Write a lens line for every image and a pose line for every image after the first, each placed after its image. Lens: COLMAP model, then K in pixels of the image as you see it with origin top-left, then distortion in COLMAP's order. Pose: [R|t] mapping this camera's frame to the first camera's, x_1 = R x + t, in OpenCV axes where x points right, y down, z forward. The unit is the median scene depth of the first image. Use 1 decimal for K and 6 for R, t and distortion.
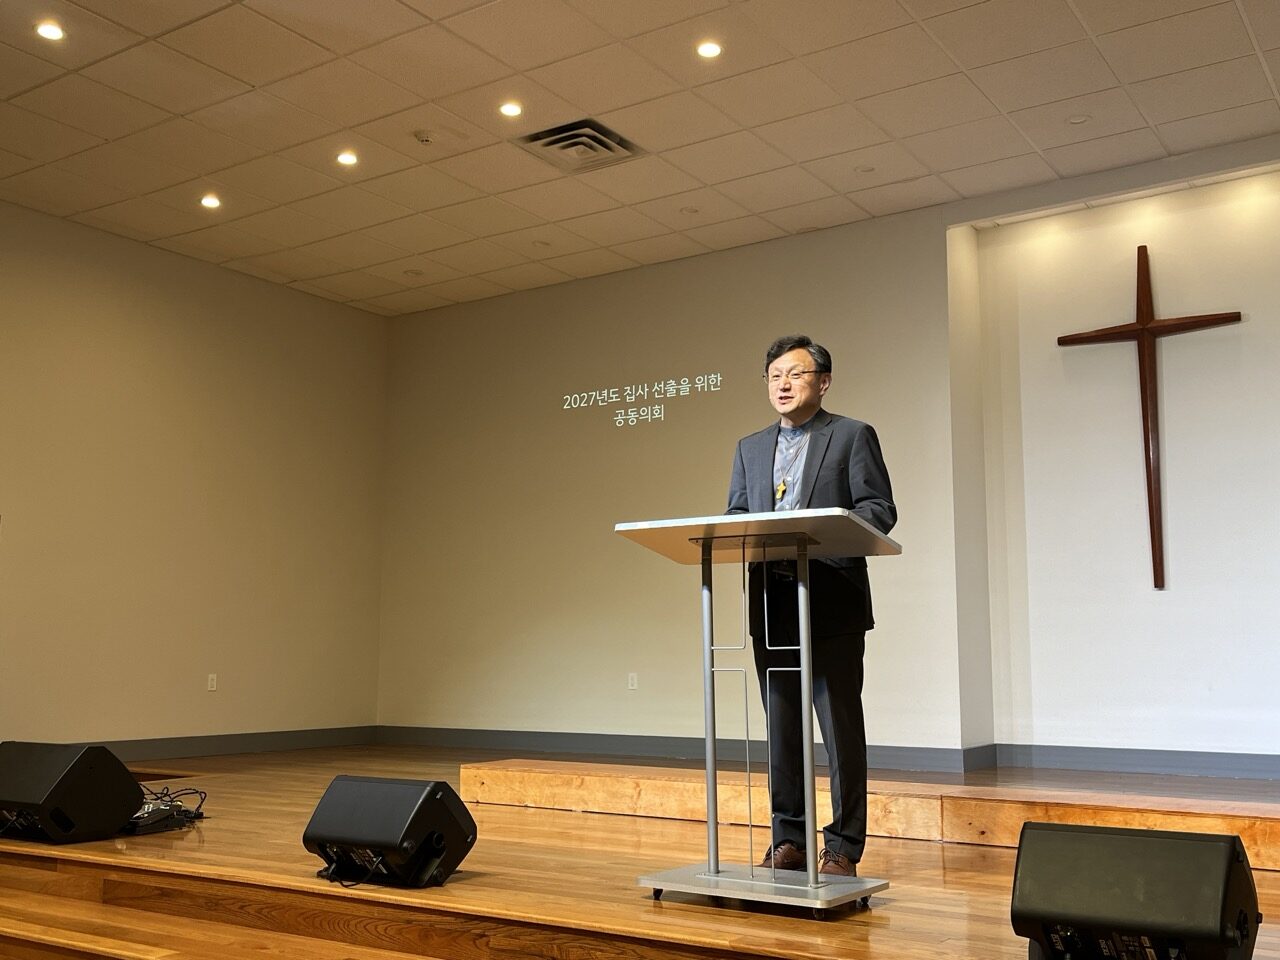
lens RADIAL K [[1285.5, 0, 640.0], [0, 1285.5, 480.0], [0, 0, 1]] dist [0.080434, -0.045937]
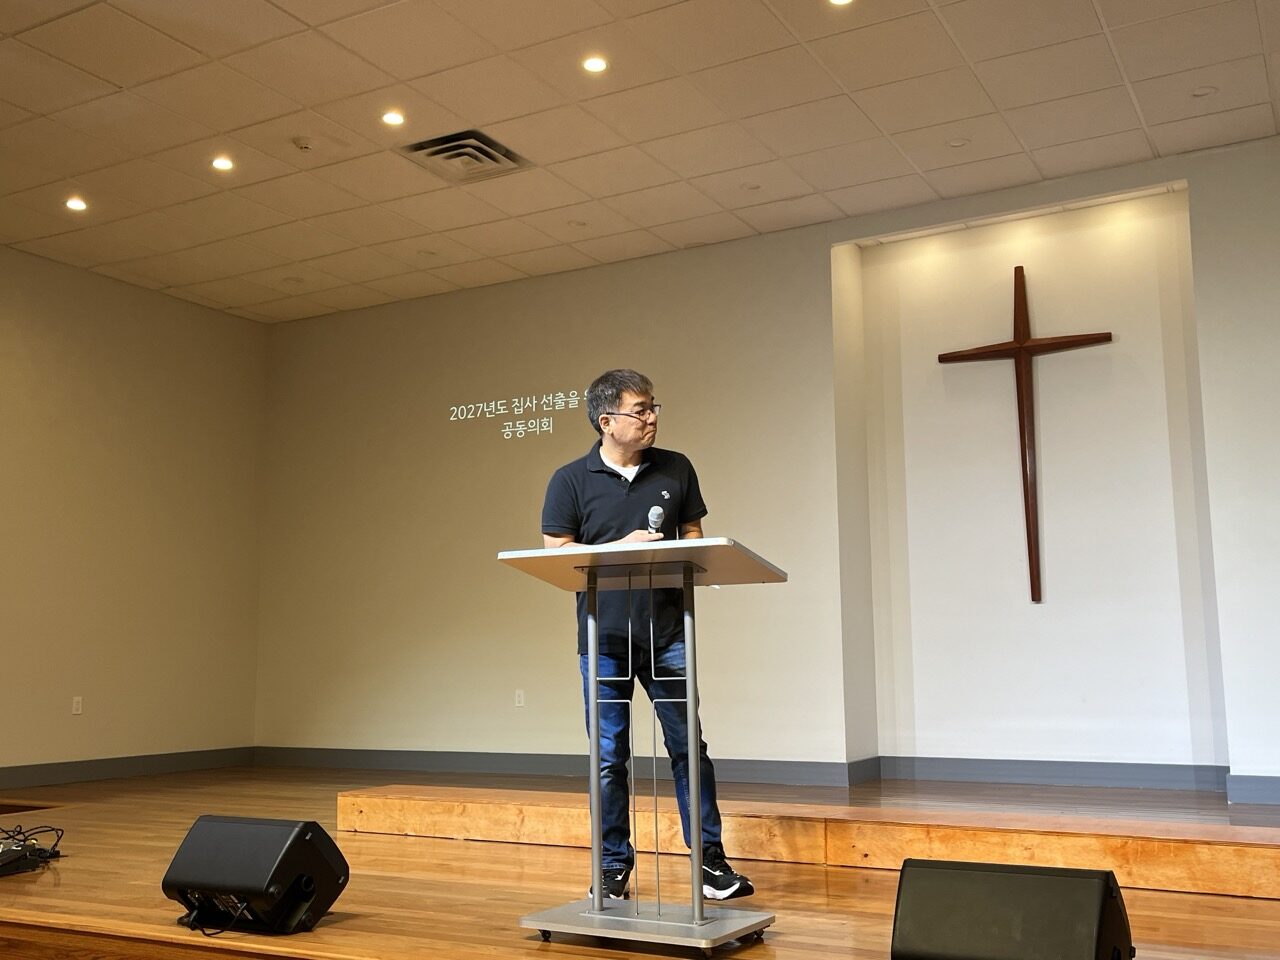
lens RADIAL K [[1288.9, 0, 634.5], [0, 1288.9, 475.6], [0, 0, 1]] dist [0.073429, -0.032076]
pose [[0.996811, 0.001513, 0.079778, 0.004764], [-0.000791, 0.999959, -0.009072, -0.008731], [-0.079789, 0.008980, 0.996771, 0.011238]]
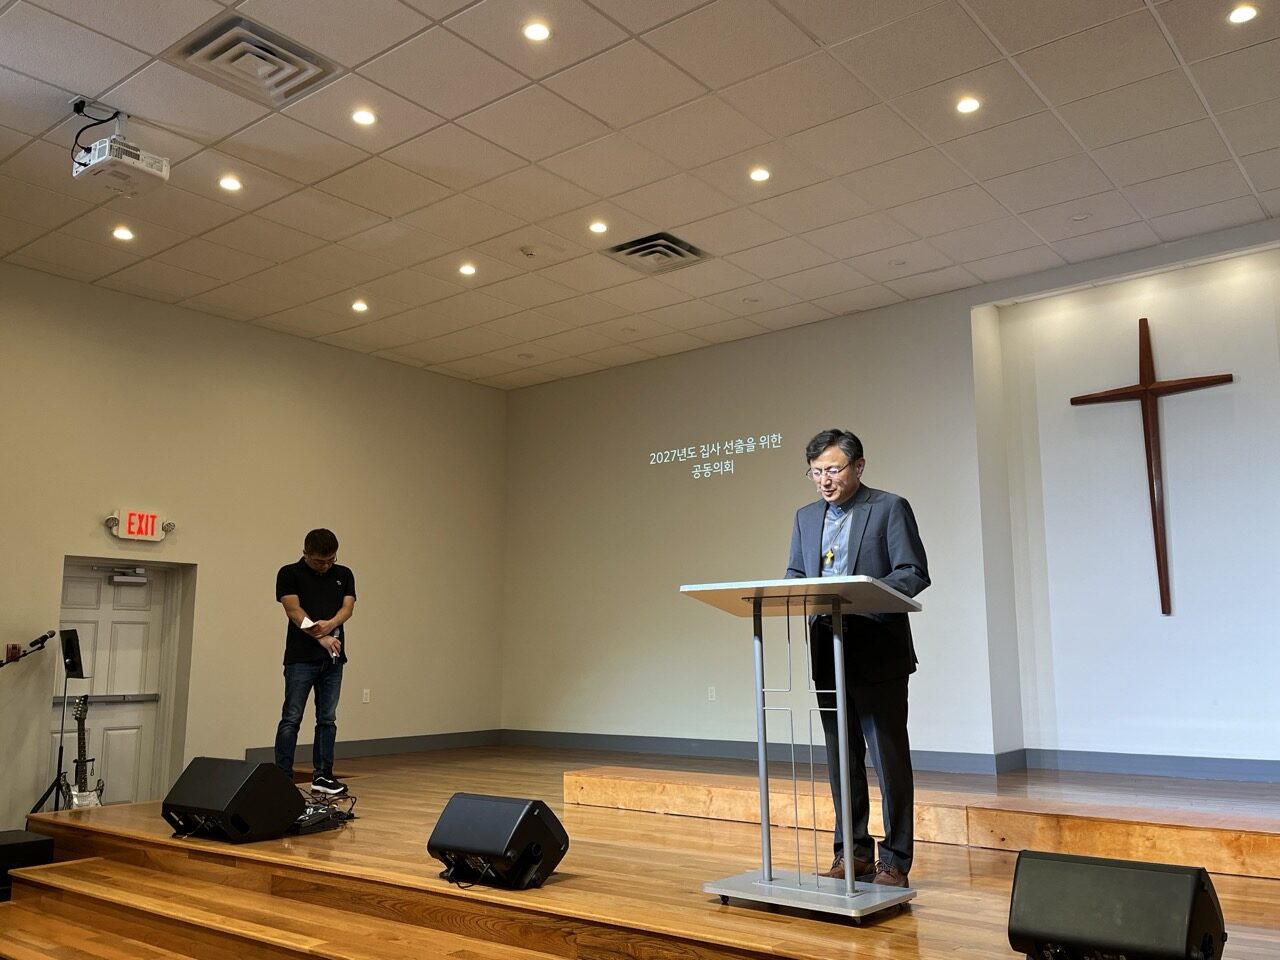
lens RADIAL K [[1079.5, 0, 645.1], [0, 1079.5, 488.0], [0, 0, 1]] dist [0.094786, -0.087885]
pose [[0.997264, -0.018094, -0.071678, 0.014859], [0.016514, 0.999609, -0.022577, -0.020885], [0.072058, 0.021332, 0.997172, -0.009385]]
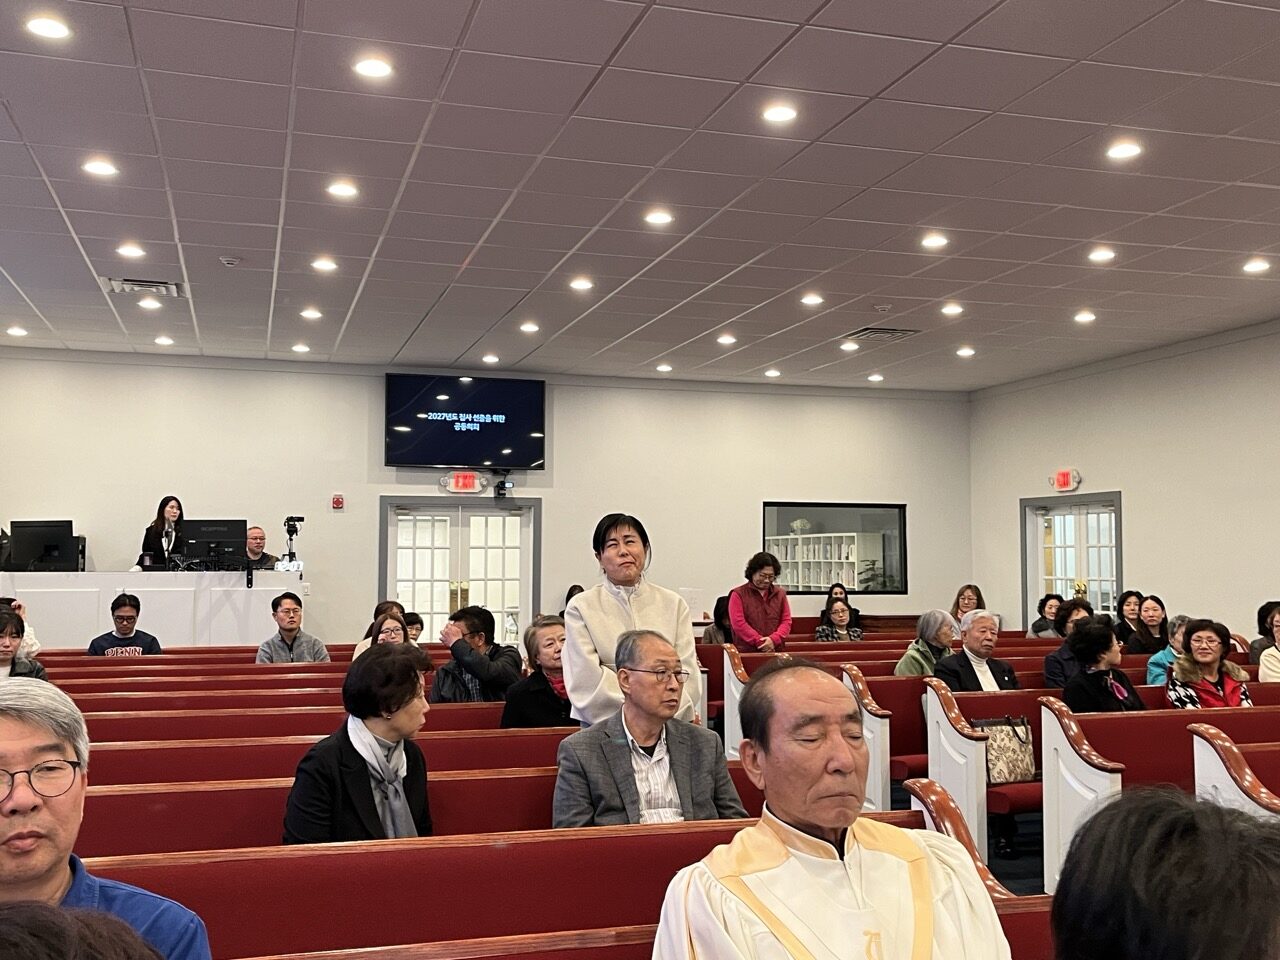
lens RADIAL K [[1285.5, 0, 640.0], [0, 1285.5, 480.0], [0, 0, 1]] dist [0.080434, -0.045937]
pose [[0.629080, 0.052282, 0.775580, -3.153278], [-0.110446, 0.993625, 0.022603, -0.076854], [-0.769454, -0.099879, 0.630844, -1.522208]]
